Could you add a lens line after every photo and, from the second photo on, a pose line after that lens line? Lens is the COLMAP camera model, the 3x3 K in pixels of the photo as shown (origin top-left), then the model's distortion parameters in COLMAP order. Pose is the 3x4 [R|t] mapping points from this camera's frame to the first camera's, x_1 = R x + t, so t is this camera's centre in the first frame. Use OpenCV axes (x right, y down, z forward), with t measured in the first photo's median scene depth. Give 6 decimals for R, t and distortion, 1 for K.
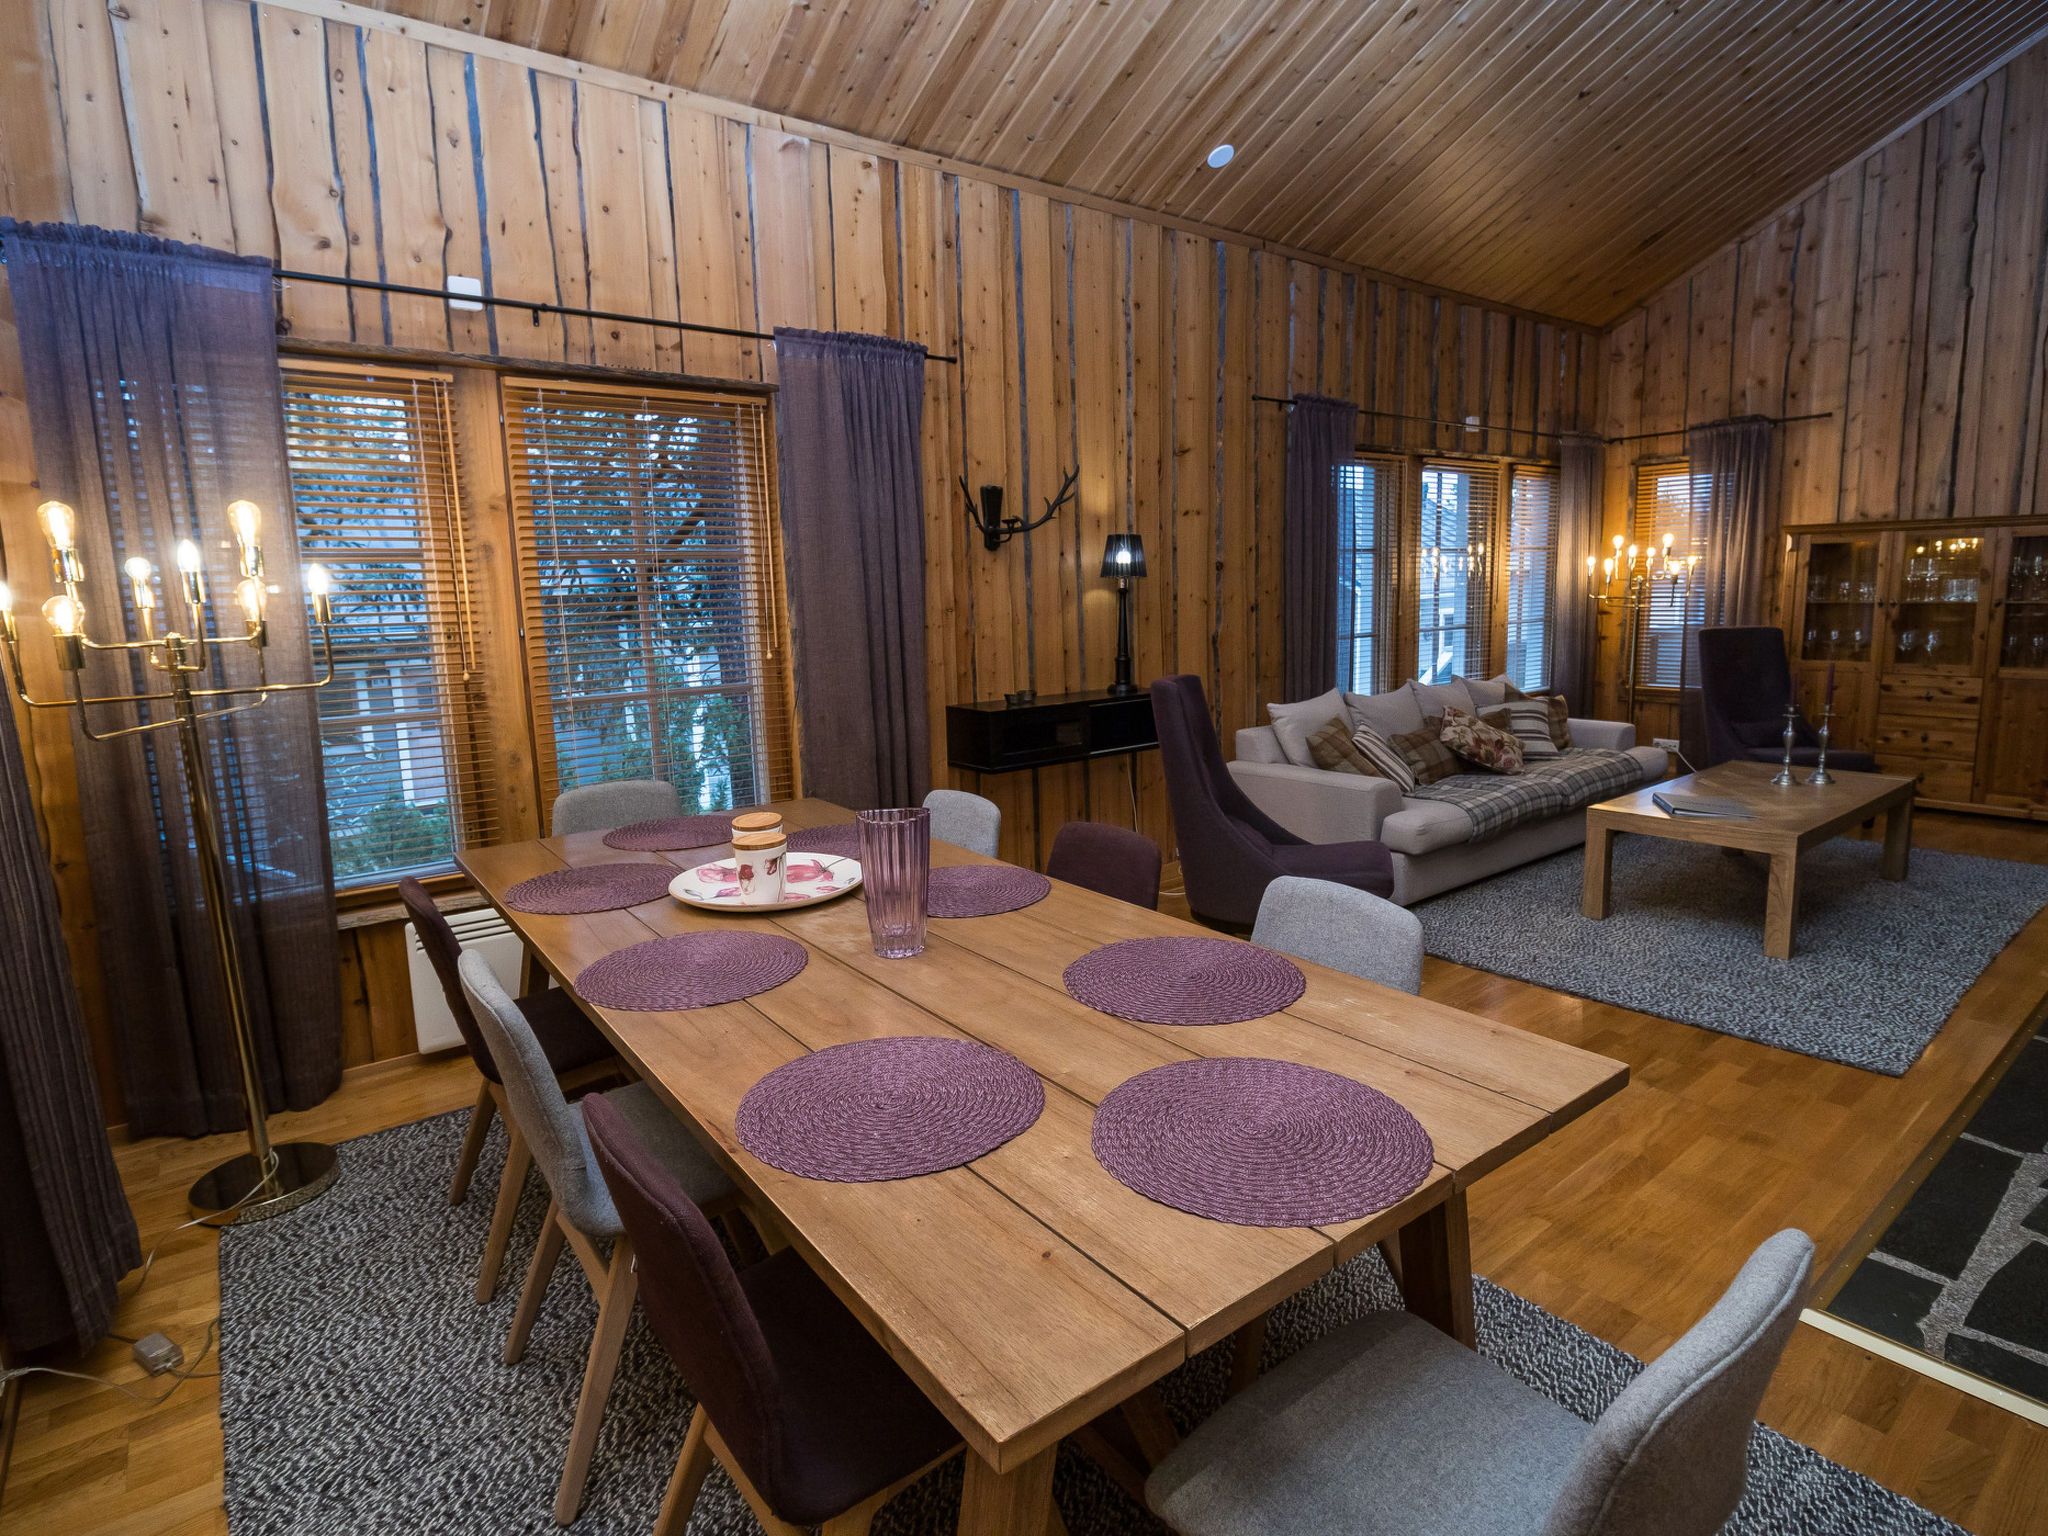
lens RADIAL K [[1068.5, 0, 1020.7], [0, 1068.5, 752.4], [0, 0, 1]] dist [0.002980, -0.013788]
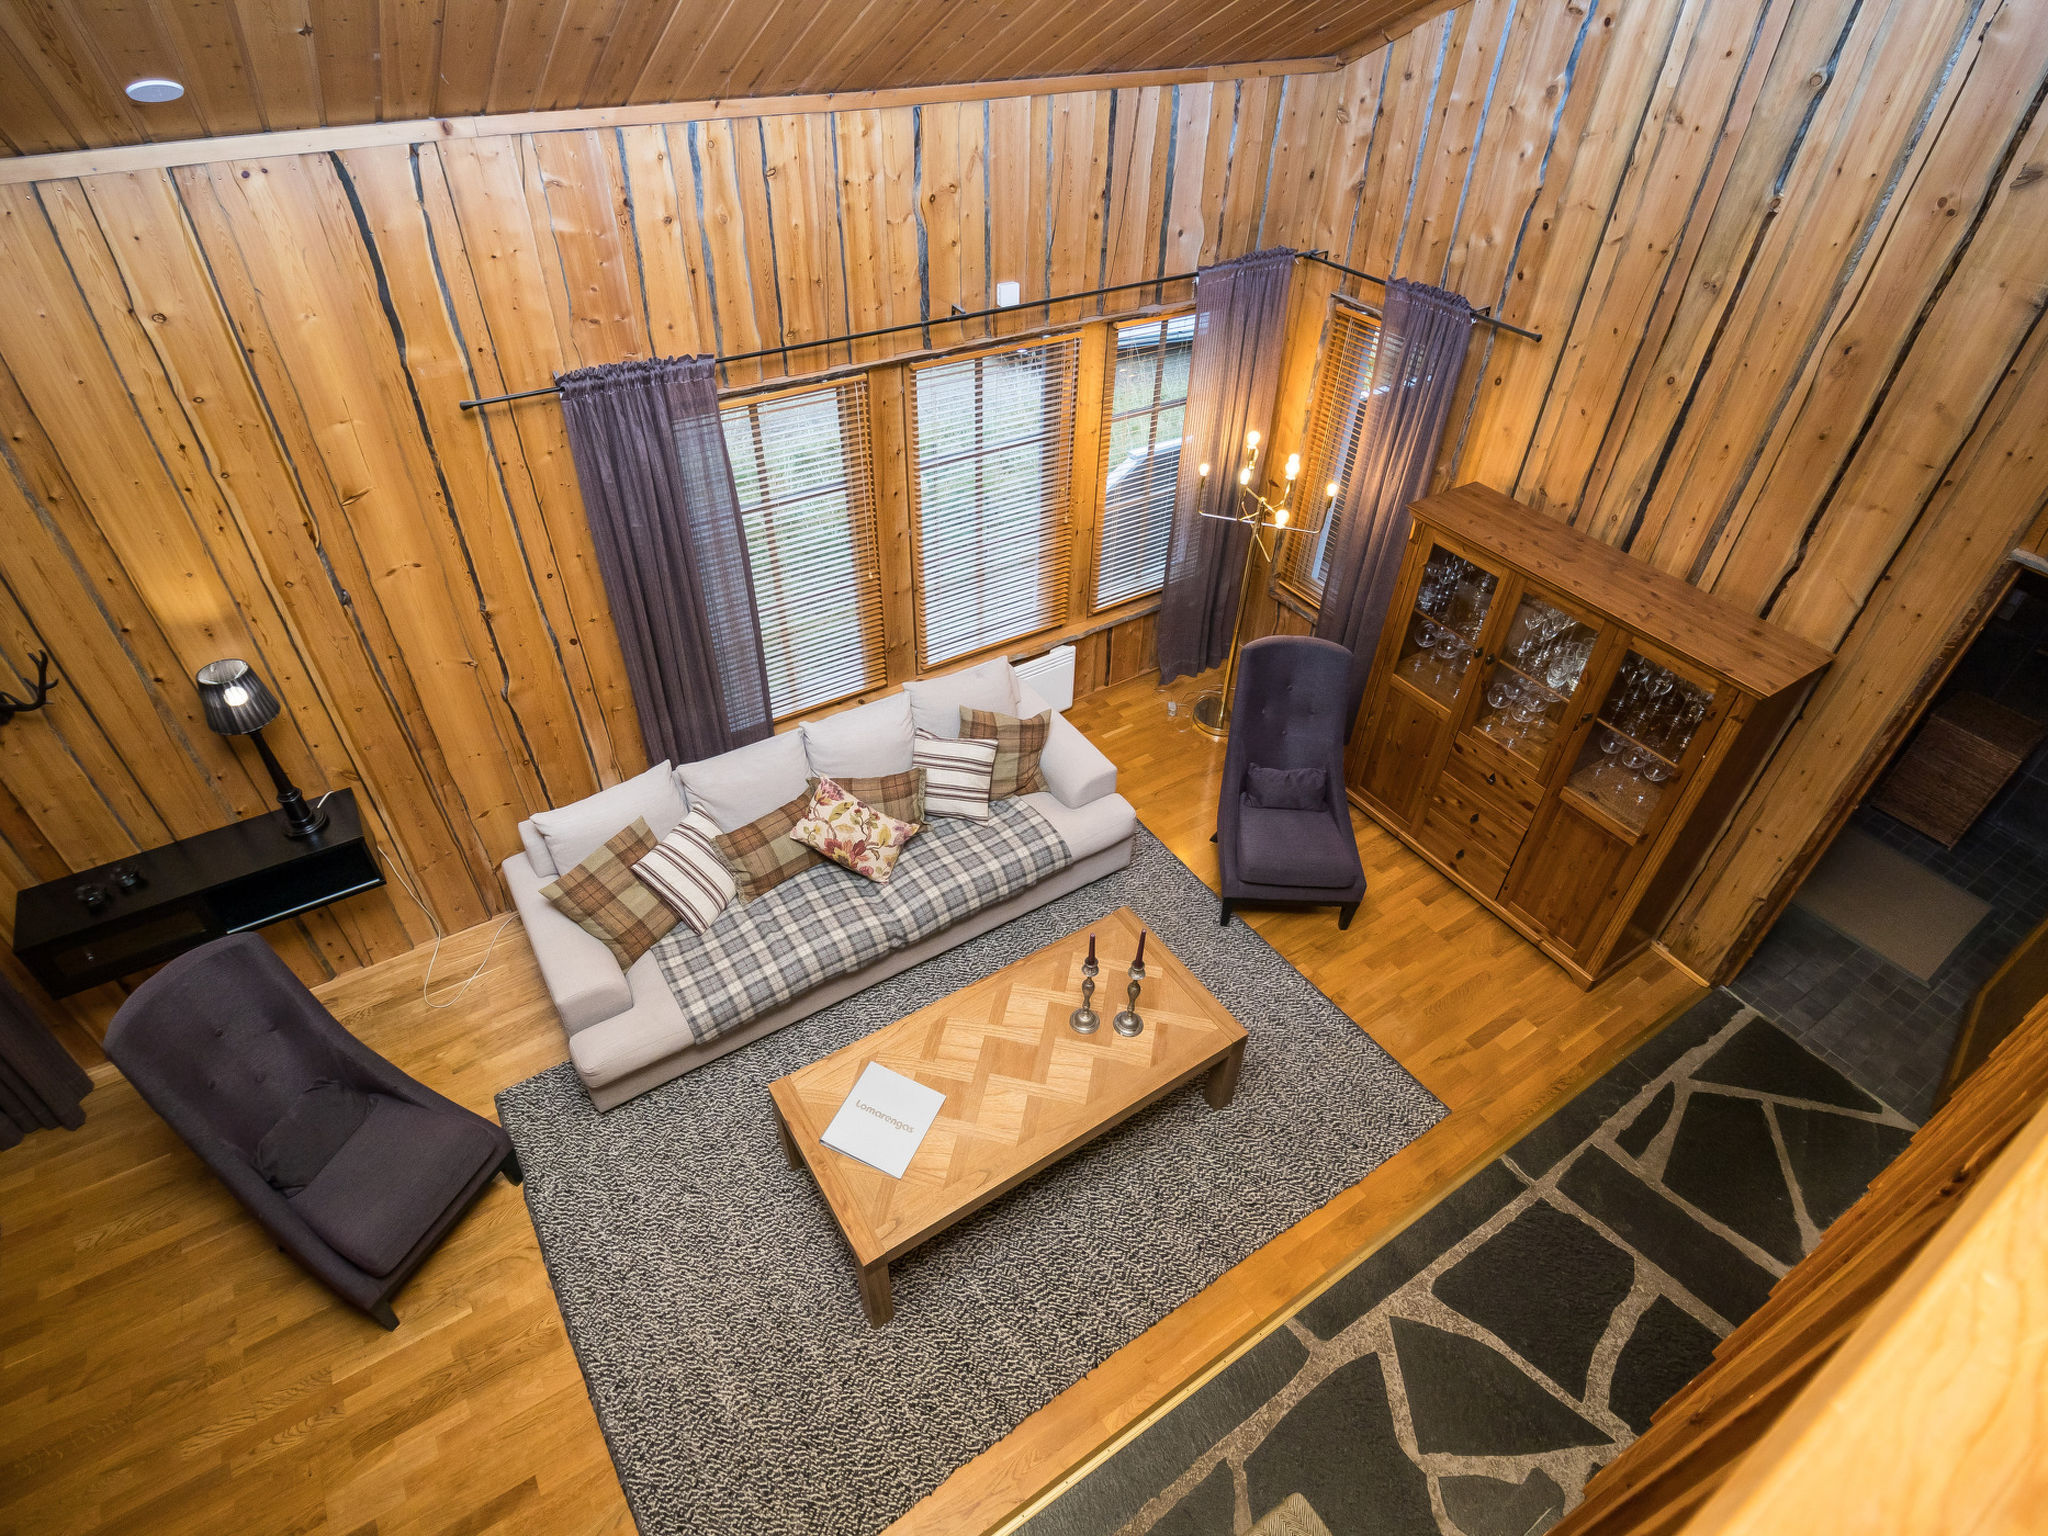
lens RADIAL K [[1068.5, 0, 1015.7], [0, 1068.5, 753.5], [0, 0, 1]] dist [0.002980, -0.013788]
pose [[0.994846, 0.096151, -0.032201, 0.510405], [-0.066013, 0.855185, 0.514102, -0.433911], [0.076969, -0.509327, 0.857124, 0.298771]]
